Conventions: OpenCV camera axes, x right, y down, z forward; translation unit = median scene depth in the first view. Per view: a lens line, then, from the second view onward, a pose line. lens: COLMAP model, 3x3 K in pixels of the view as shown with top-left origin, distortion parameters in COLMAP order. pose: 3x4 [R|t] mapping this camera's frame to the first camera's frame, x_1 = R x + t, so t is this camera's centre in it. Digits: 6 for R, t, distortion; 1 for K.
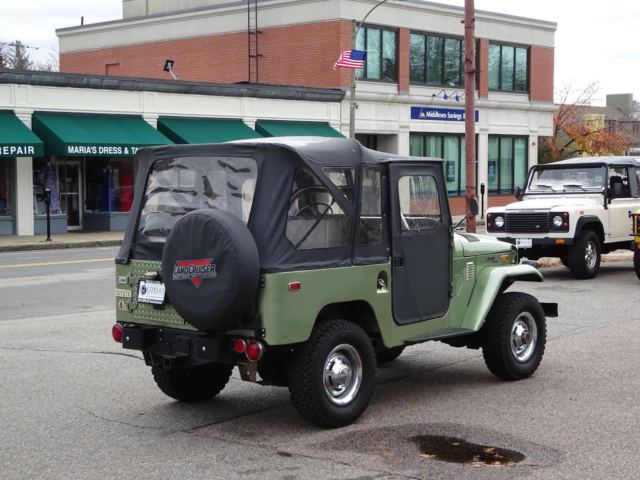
lens RADIAL K [[1150.5, 0, 320.5], [0, 1150.5, 239.6], [0, 0, 1]] dist [0.024555, 0.000000]
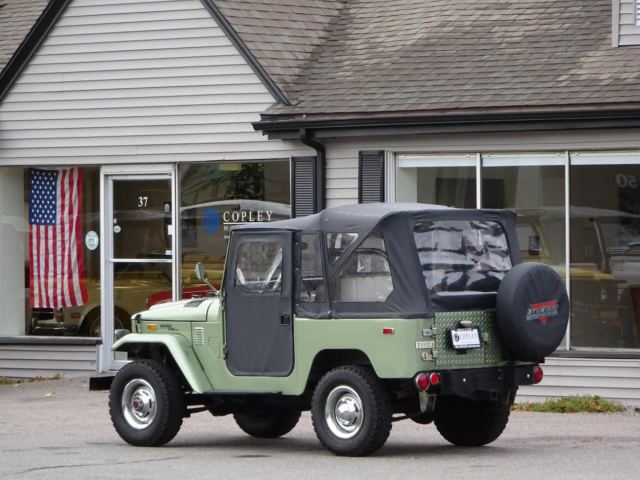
lens RADIAL K [[4386.8, 0, 320.5], [0, 4386.8, 240.1], [0, 0, 1]] dist [-0.988727, 0.000000]
pose [[0.032966, 0.000210, 0.999456, -4.457085], [0.068729, 0.997632, -0.002477, -0.050305], [-0.997091, 0.068773, 0.032873, 0.985240]]
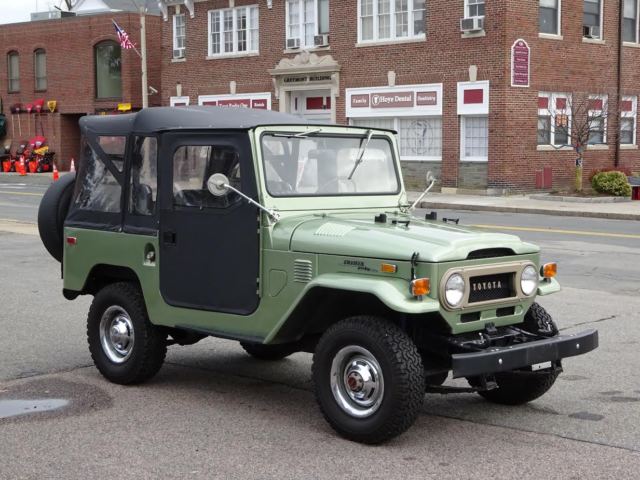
lens RADIAL K [[1150.5, 0, 318.5], [0, 1150.5, 242.4], [0, 0, 1]] dist [0.024555, 0.000000]
pose [[-0.040988, 0.086578, -0.995402, 1.033239], [-0.065054, 0.993894, 0.089125, -0.070583], [0.997040, 0.068408, -0.035105, 1.196159]]
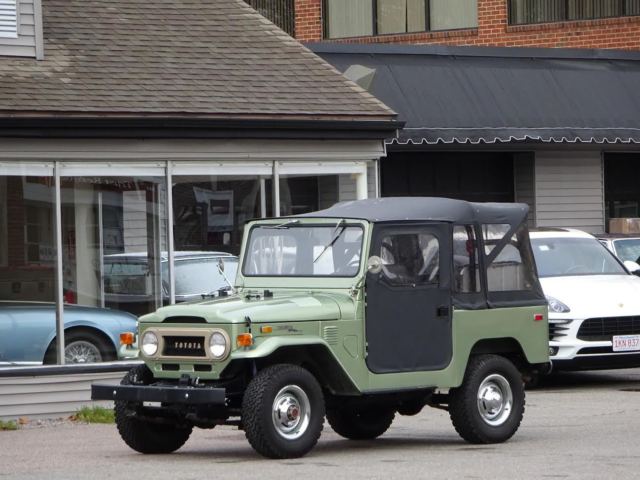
lens RADIAL K [[3879.9, 0, 320.7], [0, 3879.9, 239.8], [0, 0, 1]] dist [0.656667, 0.000000]
pose [[-0.997113, 0.028130, 0.070526, -0.236016], [0.032294, 0.997759, 0.058605, -0.287646], [-0.068719, 0.060713, -0.995787, 5.038509]]
